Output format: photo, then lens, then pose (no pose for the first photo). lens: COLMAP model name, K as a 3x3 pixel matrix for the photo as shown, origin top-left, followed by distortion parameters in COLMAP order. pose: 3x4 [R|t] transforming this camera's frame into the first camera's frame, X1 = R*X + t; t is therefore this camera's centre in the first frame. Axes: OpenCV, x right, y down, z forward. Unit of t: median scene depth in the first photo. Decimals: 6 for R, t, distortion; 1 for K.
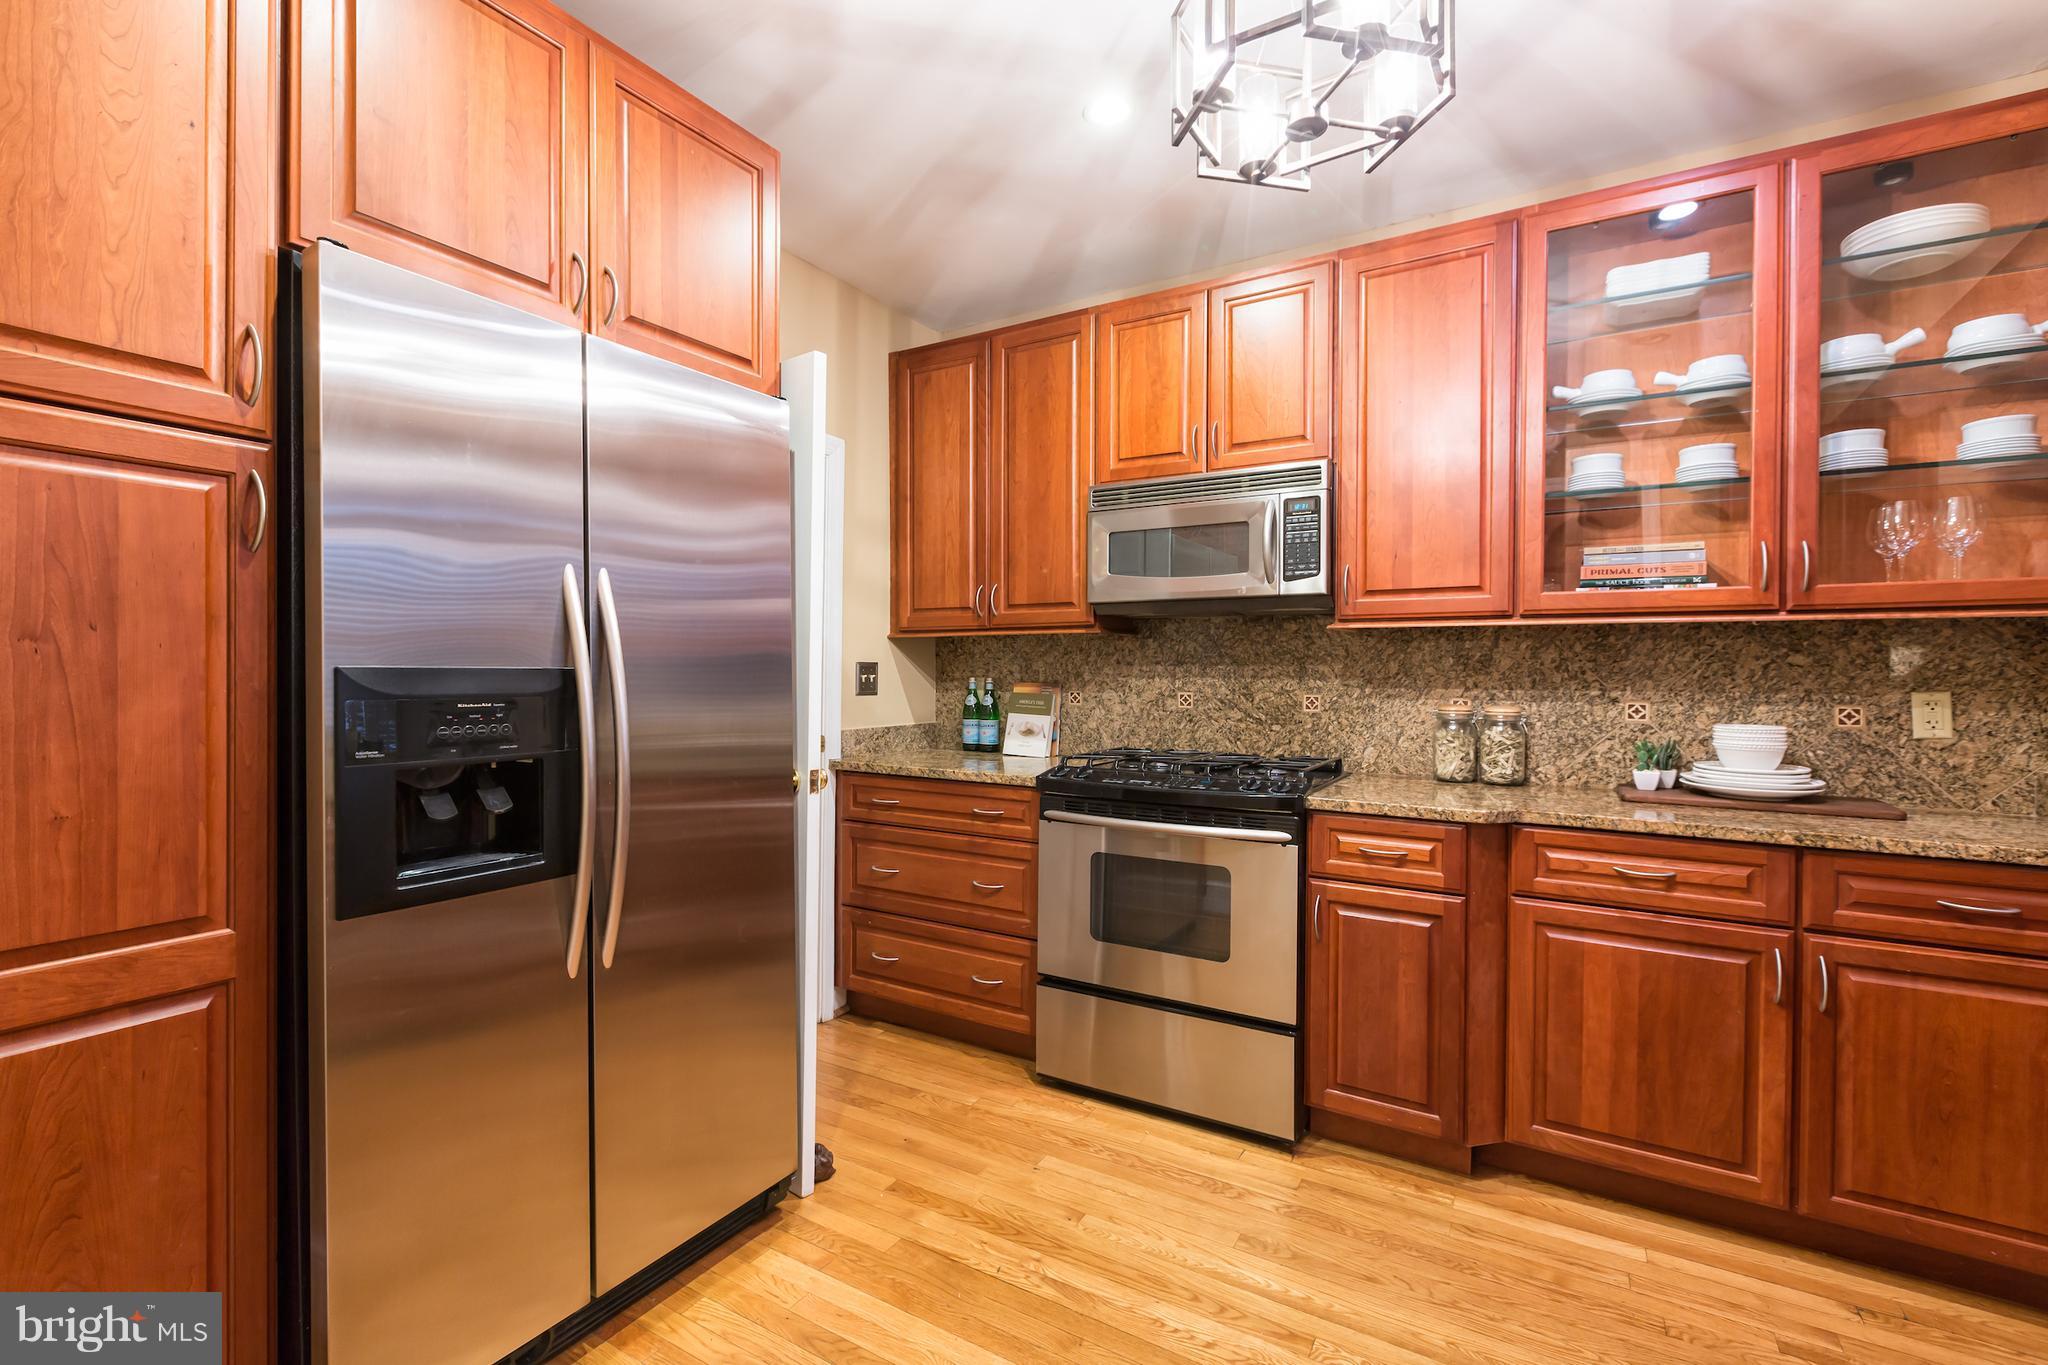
lens RADIAL K [[899.7, 0, 1022.9], [0, 899.7, 678.0], [0, 0, 1]] dist [-0.001232, -0.000251]
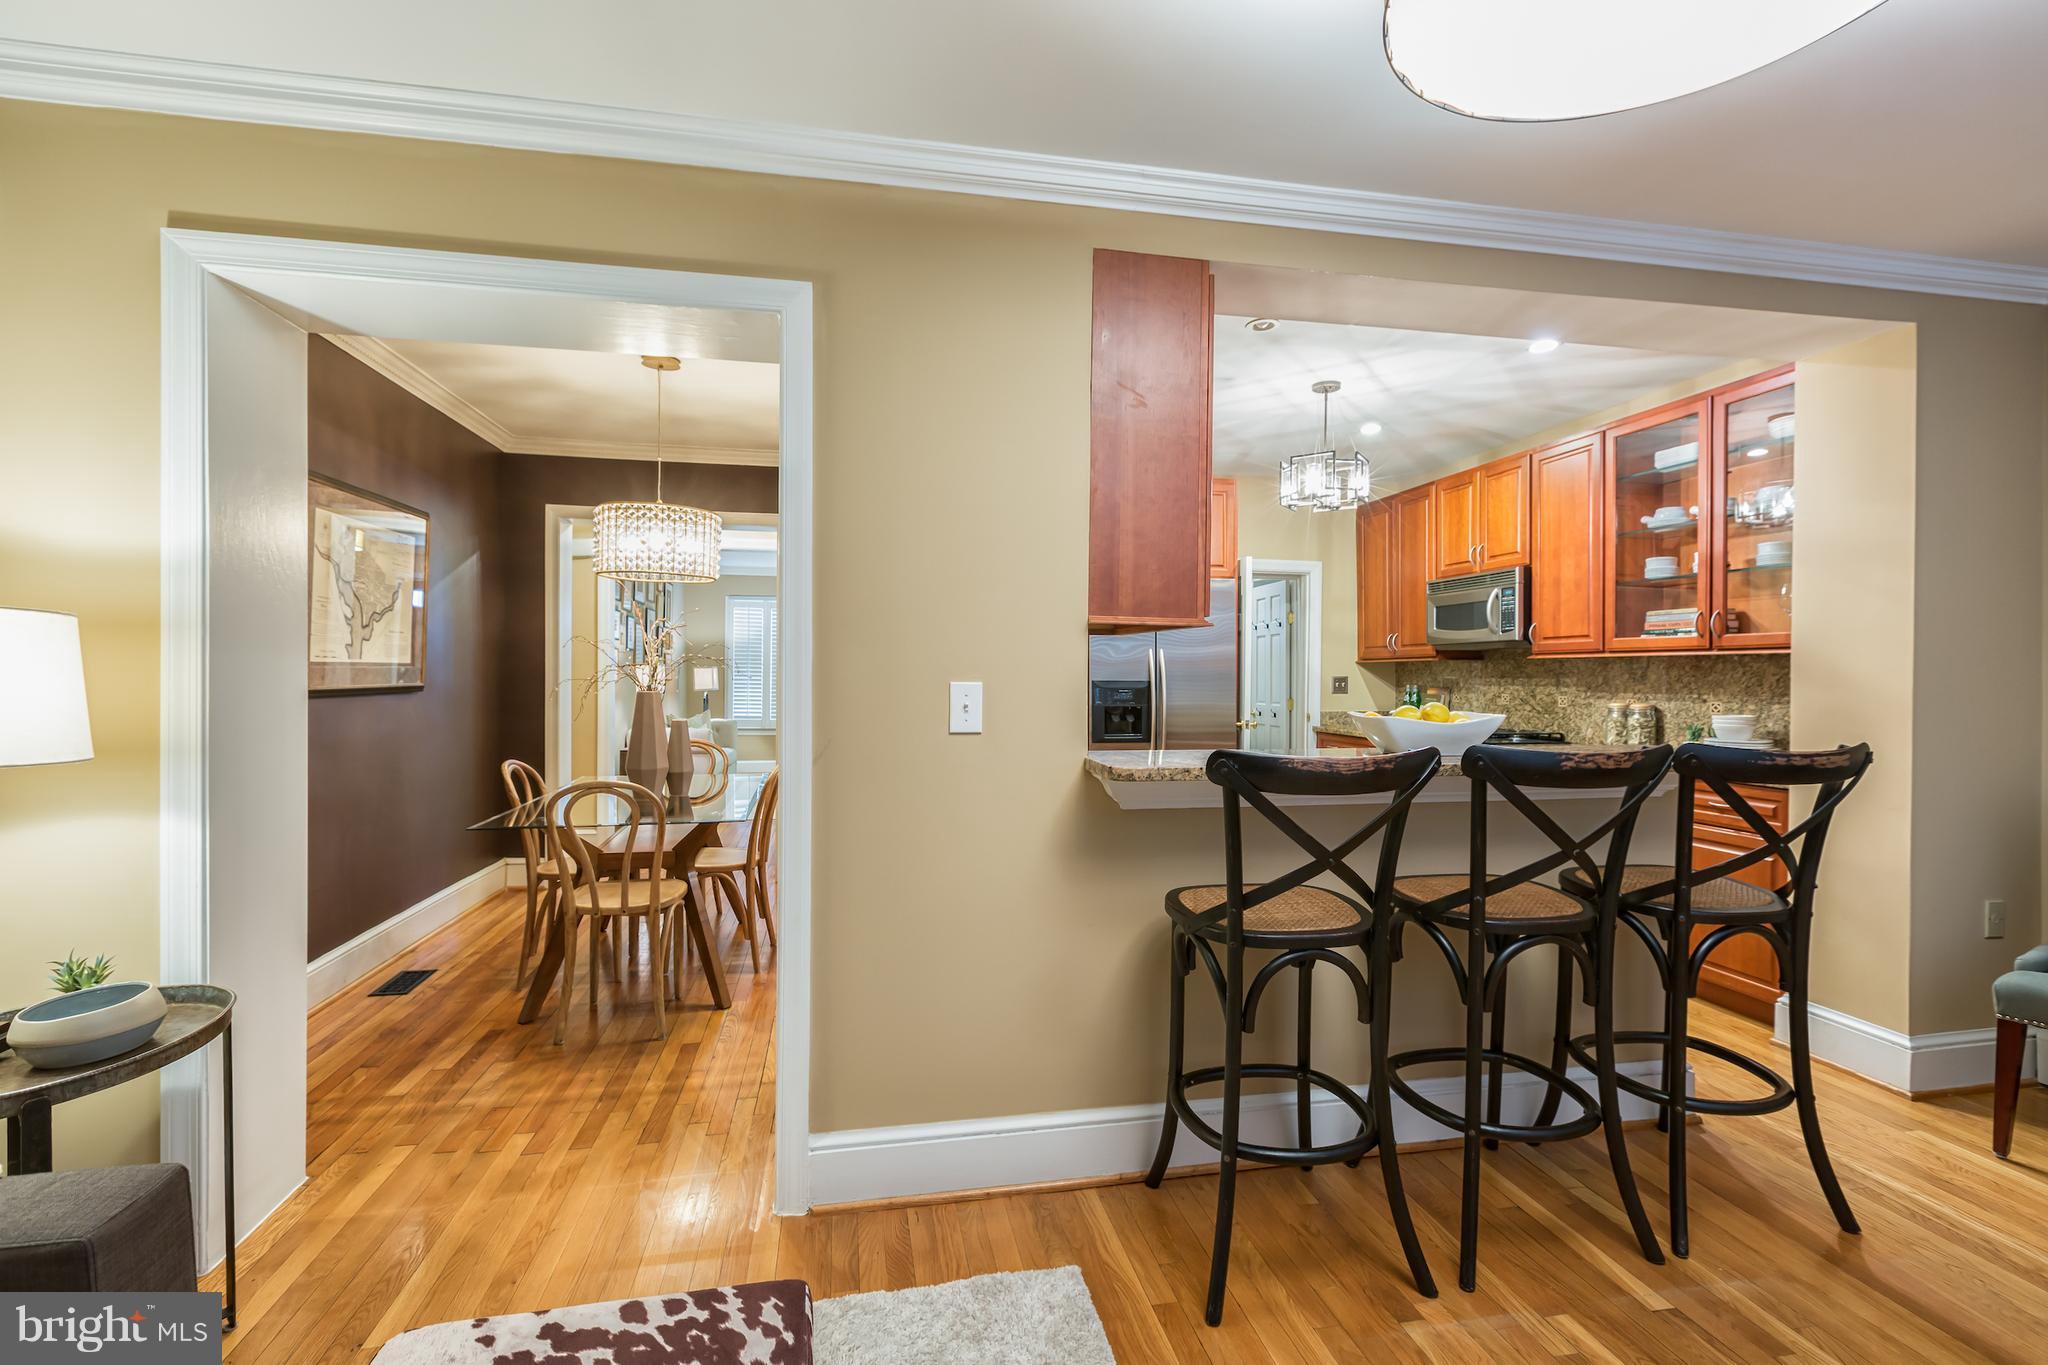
lens RADIAL K [[899.7, 0, 1021.2], [0, 899.7, 679.4], [0, 0, 1]] dist [-0.001232, -0.000251]
pose [[0.669342, 0.000424, -0.742954, 0.983725], [-0.004372, 0.999985, -0.003369, -0.002786], [0.742942, 0.005503, 0.669334, -0.947529]]
